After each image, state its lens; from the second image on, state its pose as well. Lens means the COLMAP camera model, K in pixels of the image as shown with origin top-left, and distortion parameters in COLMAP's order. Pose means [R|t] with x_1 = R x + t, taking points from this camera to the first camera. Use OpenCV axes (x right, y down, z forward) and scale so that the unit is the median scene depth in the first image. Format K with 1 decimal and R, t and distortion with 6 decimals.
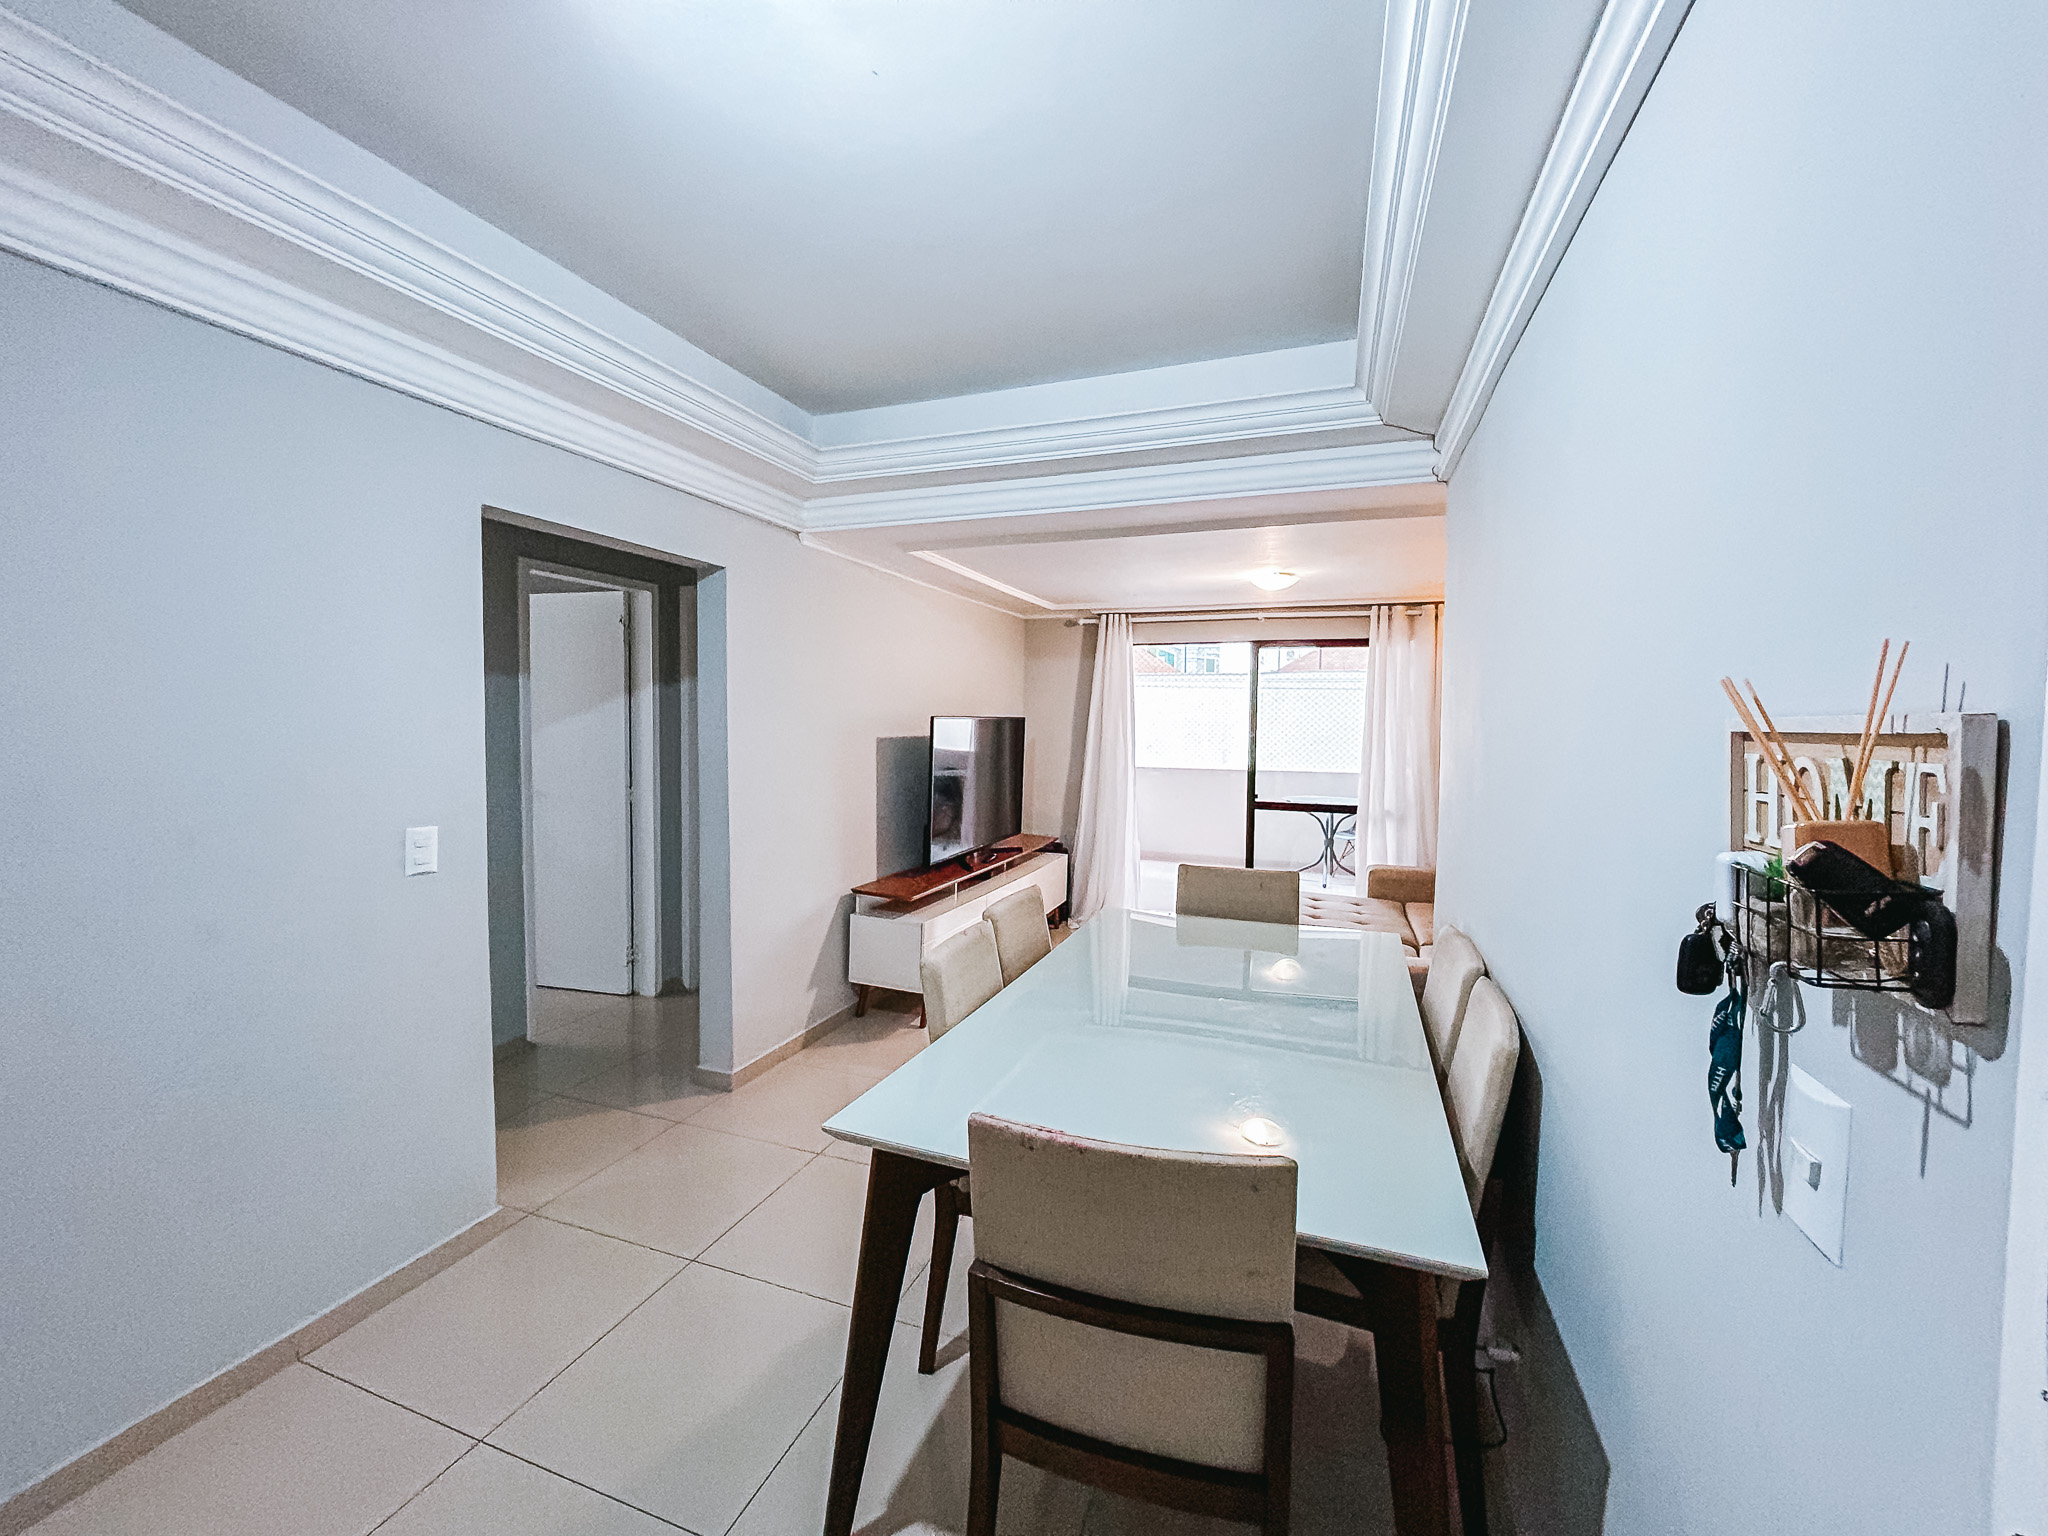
lens RADIAL K [[833.2, 0, 1020.5], [0, 833.2, 762.6], [0, 0, 1]] dist [-0.009199, 0.006702]
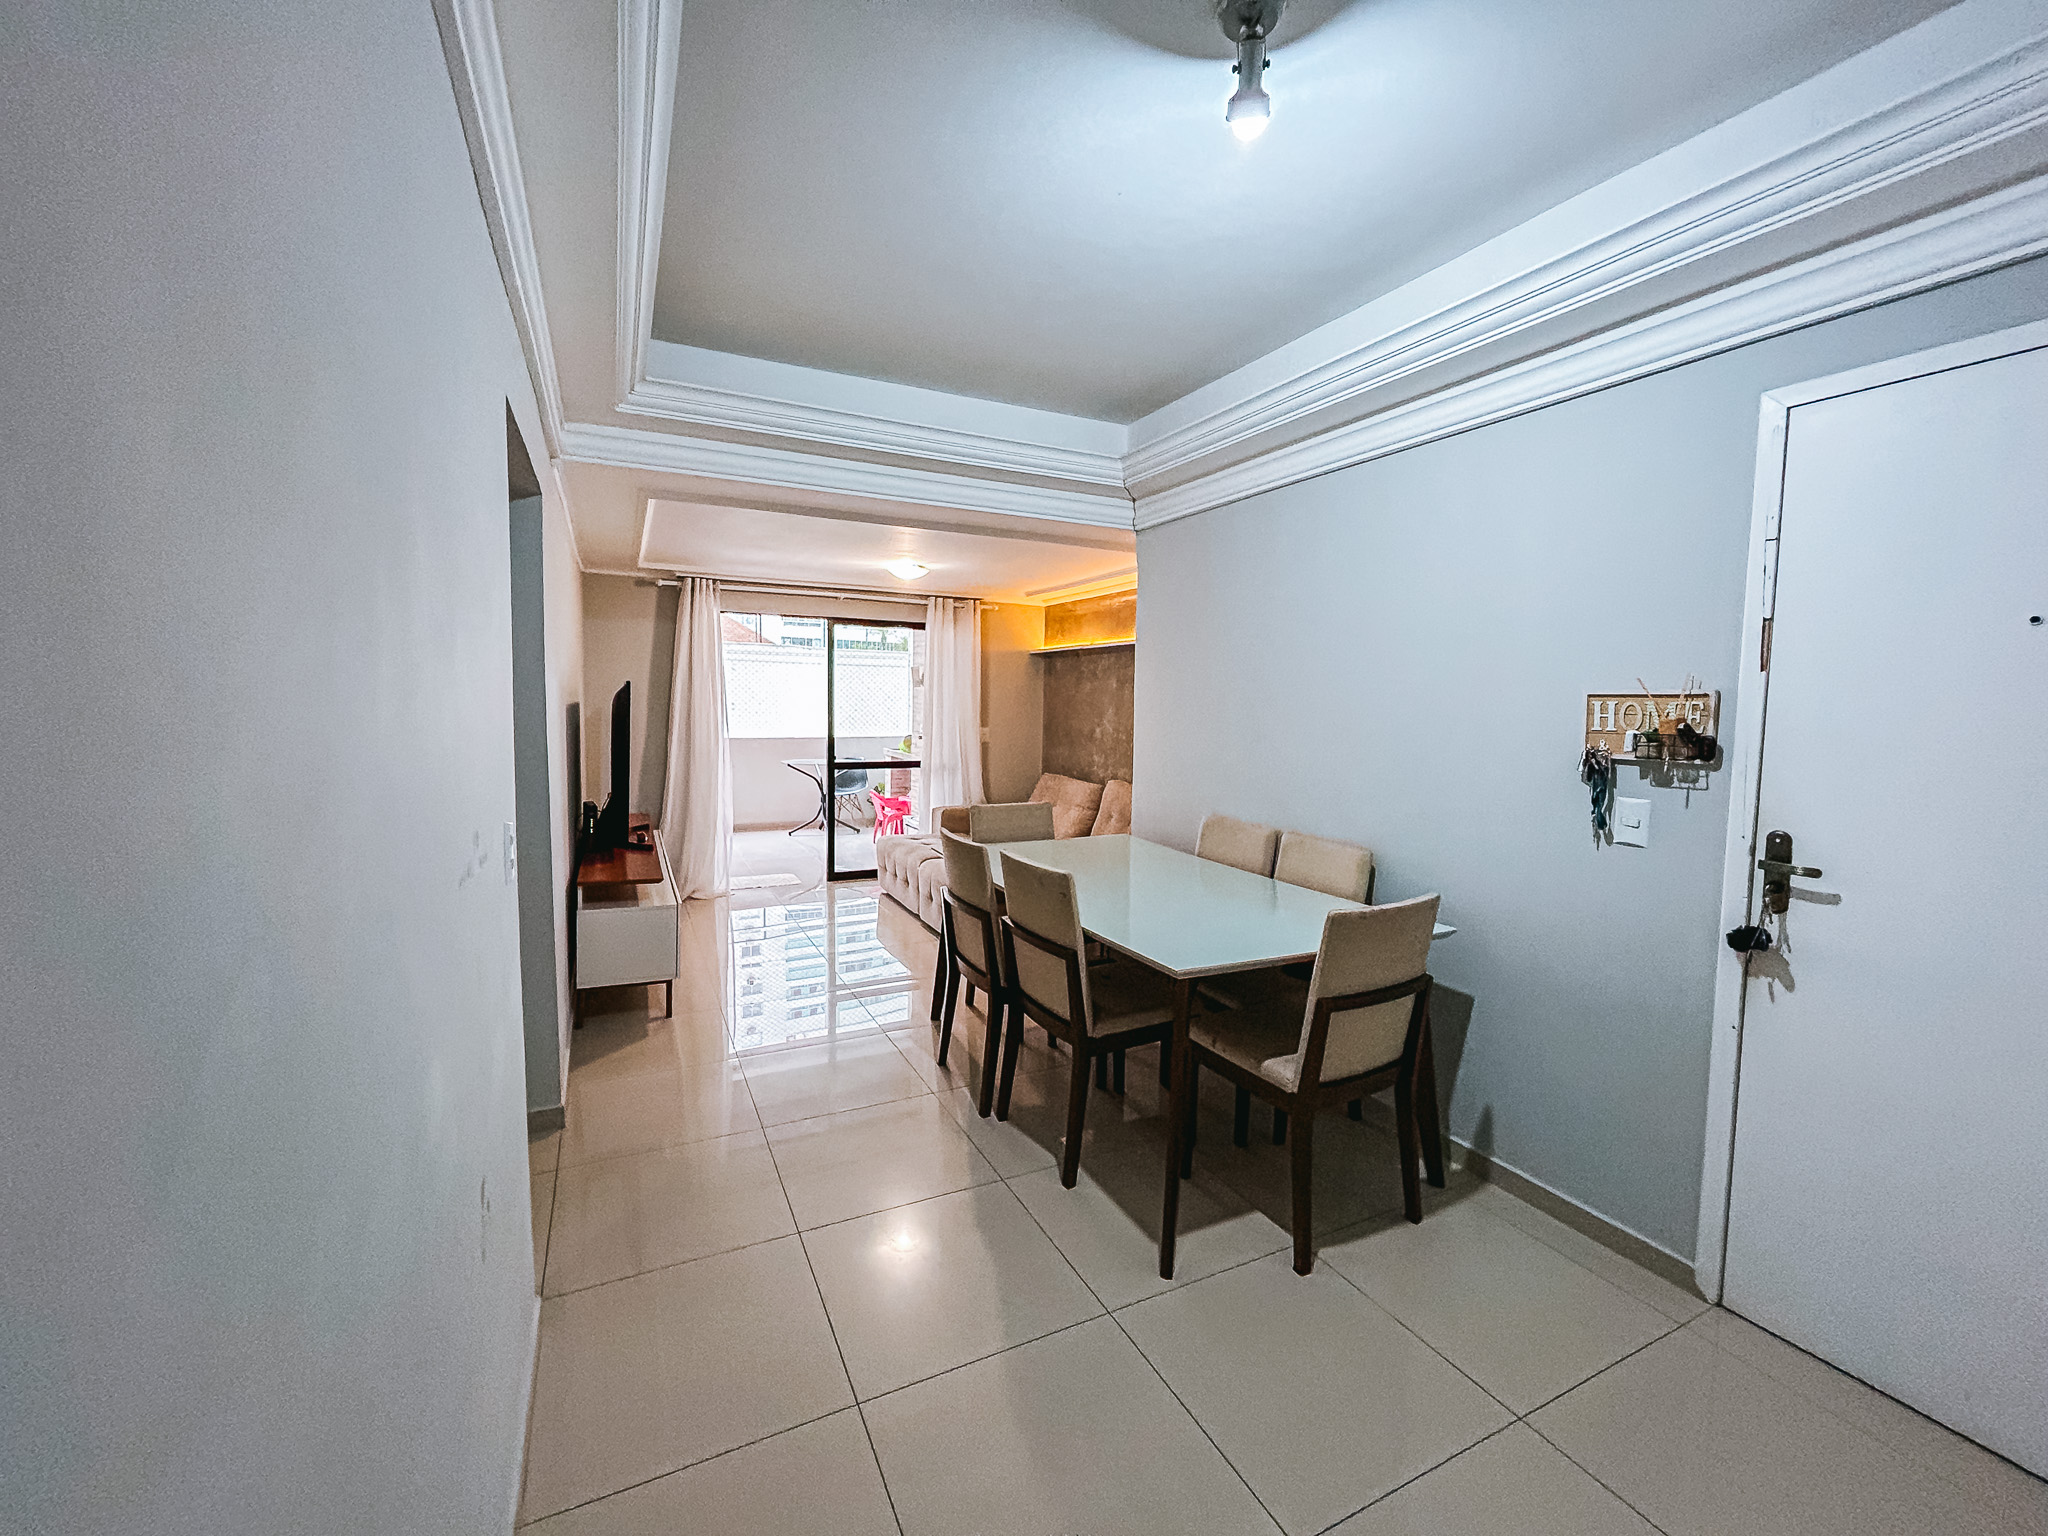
lens RADIAL K [[833.2, 0, 1020.5], [0, 833.2, 762.6], [0, 0, 1]] dist [-0.009199, 0.006702]
pose [[0.686003, -0.051974, 0.725740, -0.377841], [0.026806, 0.998574, 0.046174, 0.002055], [-0.727105, -0.012221, 0.686417, 0.058977]]
